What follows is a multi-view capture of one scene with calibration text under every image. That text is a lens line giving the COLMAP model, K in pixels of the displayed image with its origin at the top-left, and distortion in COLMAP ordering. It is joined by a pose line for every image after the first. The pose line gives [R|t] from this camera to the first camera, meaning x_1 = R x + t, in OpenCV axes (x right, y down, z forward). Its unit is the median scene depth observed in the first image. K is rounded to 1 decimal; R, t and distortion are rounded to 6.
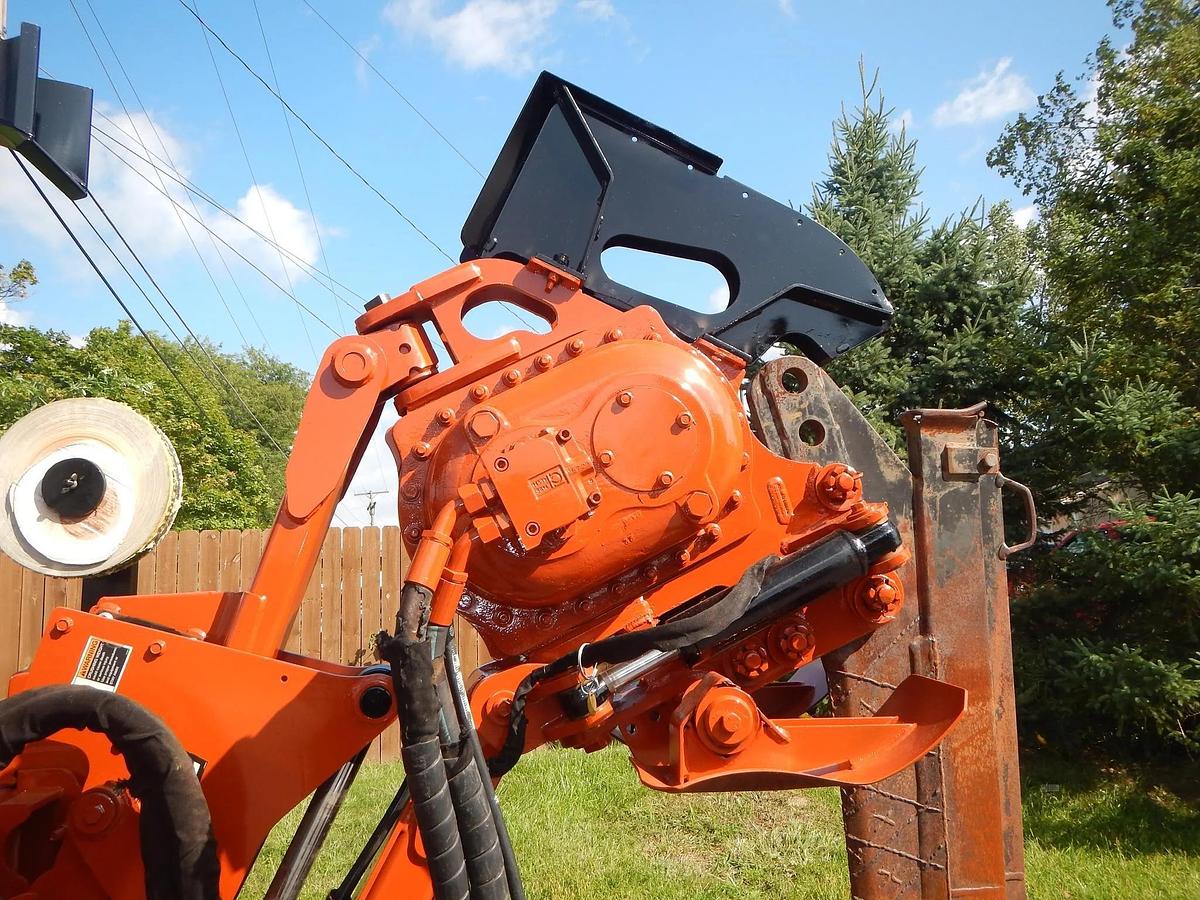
lens RADIAL K [[1000.1, 0, 633.1], [0, 1000.1, 445.6], [0, 0, 1]] dist [0.052755, -0.000953]
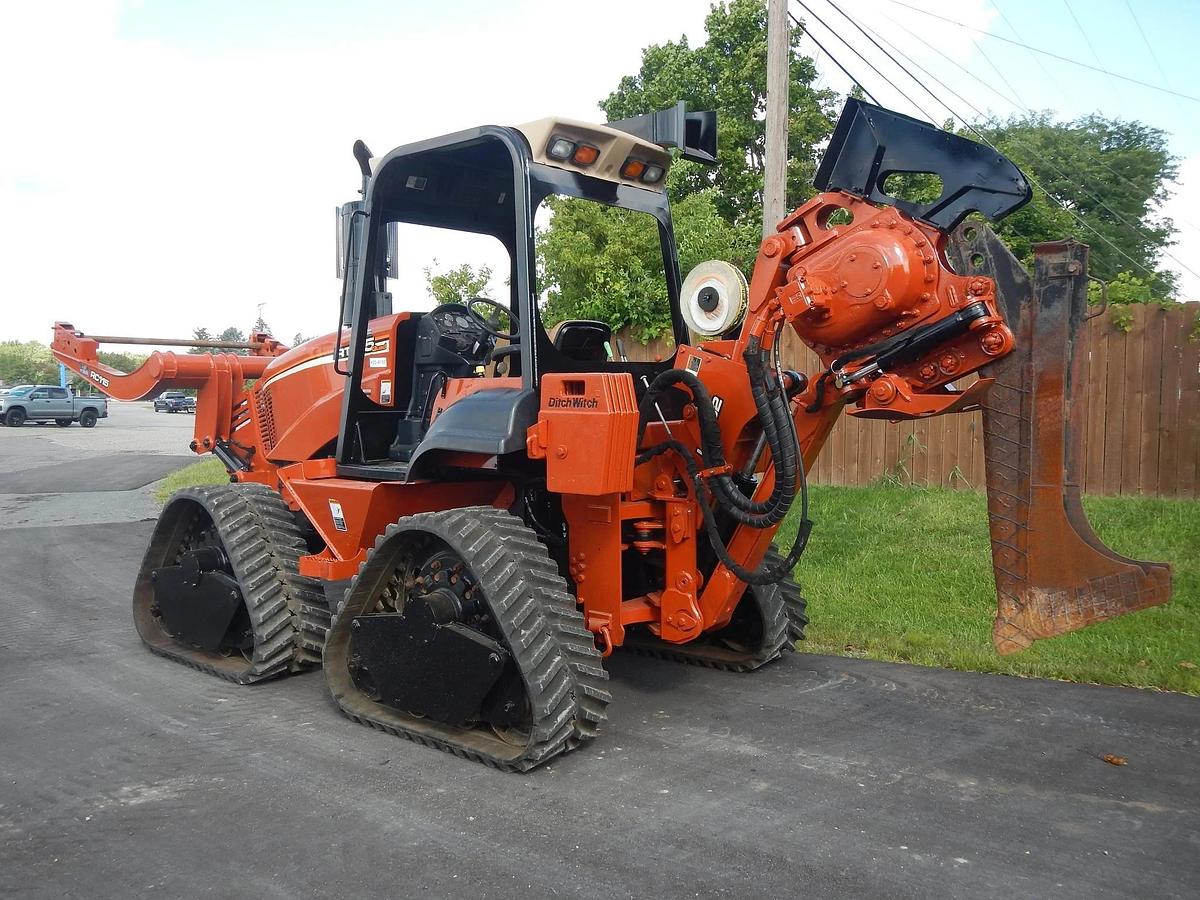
lens RADIAL K [[1074.9, 0, 603.9], [0, 1074.9, 430.6], [0, 0, 1]] dist [0.050377, 0.006886]
pose [[0.691506, 0.057355, -0.720090, 1.232034], [0.081224, 0.984348, 0.156403, -0.075807], [0.717790, -0.166642, 0.676024, -1.028694]]
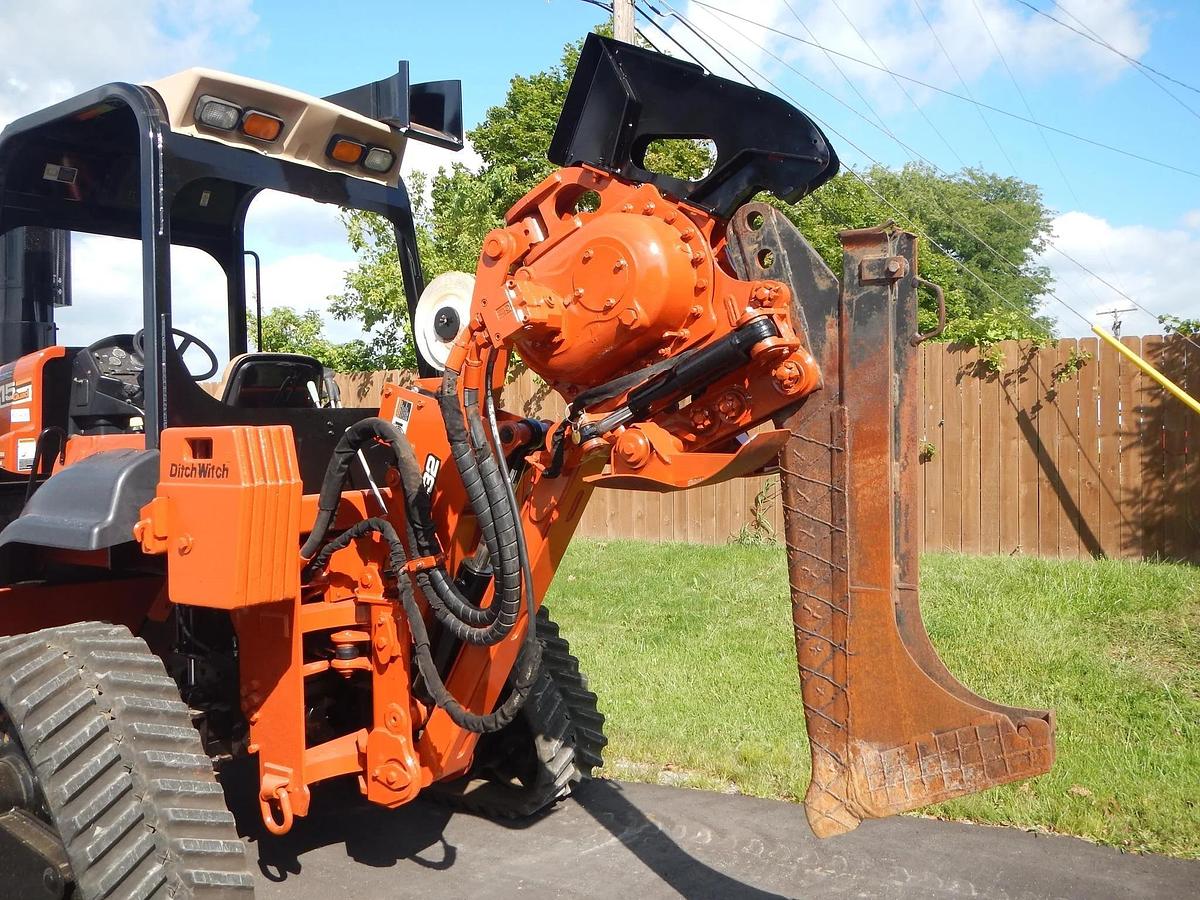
lens RADIAL K [[1025.0, 0, 601.1], [0, 1025.0, 418.3], [0, 0, 1]] dist [0.048539, -0.005807]
pose [[0.738380, 0.012445, -0.674270, 0.963333], [0.085456, 0.990043, 0.111855, 0.027020], [0.668948, -0.140211, 0.729965, -0.201069]]
